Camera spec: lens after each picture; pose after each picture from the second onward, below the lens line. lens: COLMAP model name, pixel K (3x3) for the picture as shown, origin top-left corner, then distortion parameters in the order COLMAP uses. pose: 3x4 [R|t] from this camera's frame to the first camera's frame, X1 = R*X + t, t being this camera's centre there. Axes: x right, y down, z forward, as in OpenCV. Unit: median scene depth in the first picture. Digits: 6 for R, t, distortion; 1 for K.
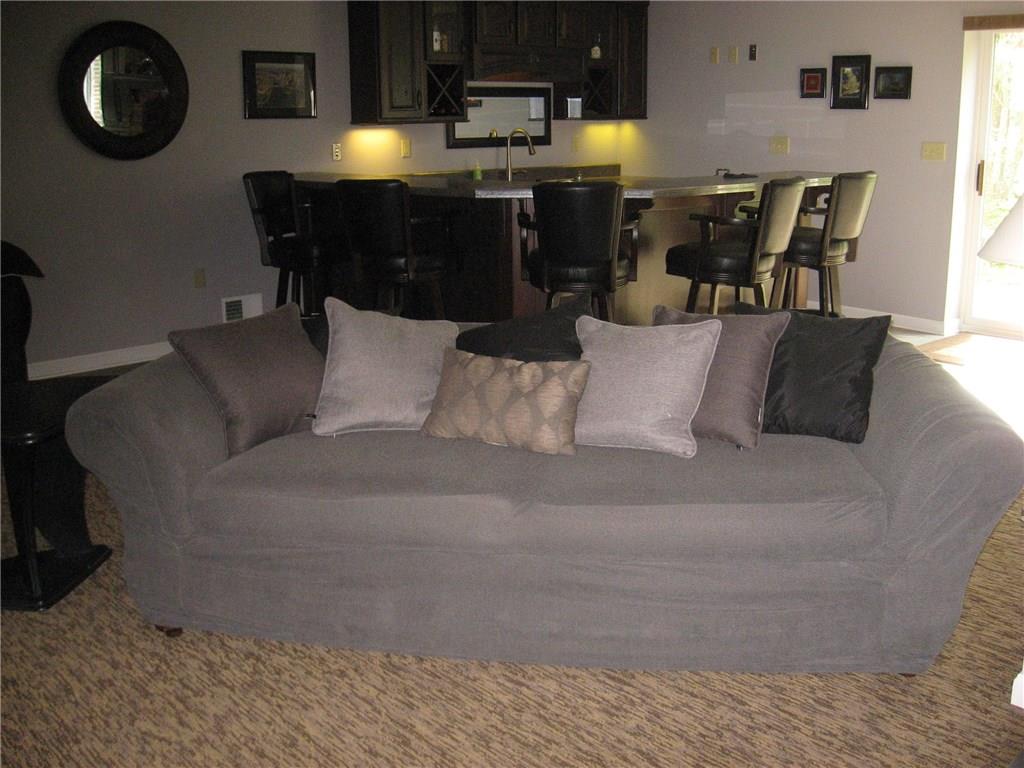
lens RADIAL K [[1070.5, 0, 512.0], [0, 1070.5, 384.0], [0, 0, 1]] dist [-0.120371, 0.028917]
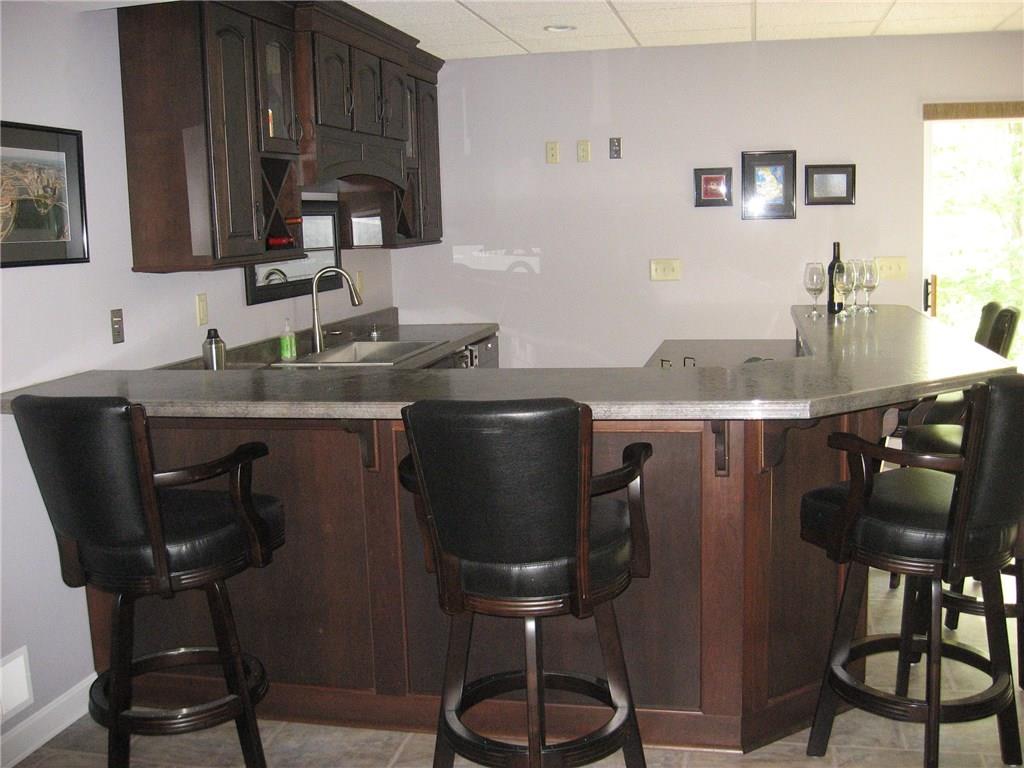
lens RADIAL K [[1070.5, 0, 512.0], [0, 1070.5, 384.0], [0, 0, 1]] dist [-0.120371, 0.028917]
pose [[0.821719, -0.103822, 0.560356, -0.278192], [0.163769, 0.984810, -0.057691, -0.125158], [-0.545855, 0.139174, 0.826240, 0.461831]]
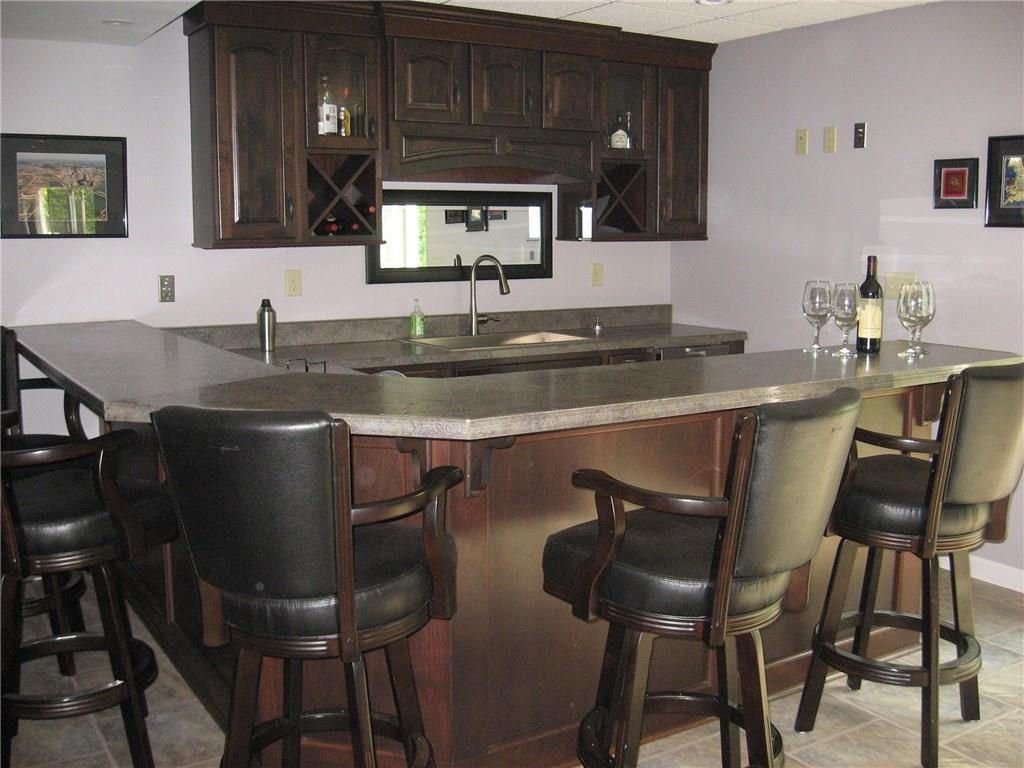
lens RADIAL K [[1070.5, 0, 512.0], [0, 1070.5, 384.0], [0, 0, 1]] dist [-0.120371, 0.028917]
pose [[0.982679, 0.035267, -0.181931, 0.151811], [-0.053267, 0.994049, -0.095020, -0.105325], [0.177497, 0.103065, 0.978710, 0.391912]]
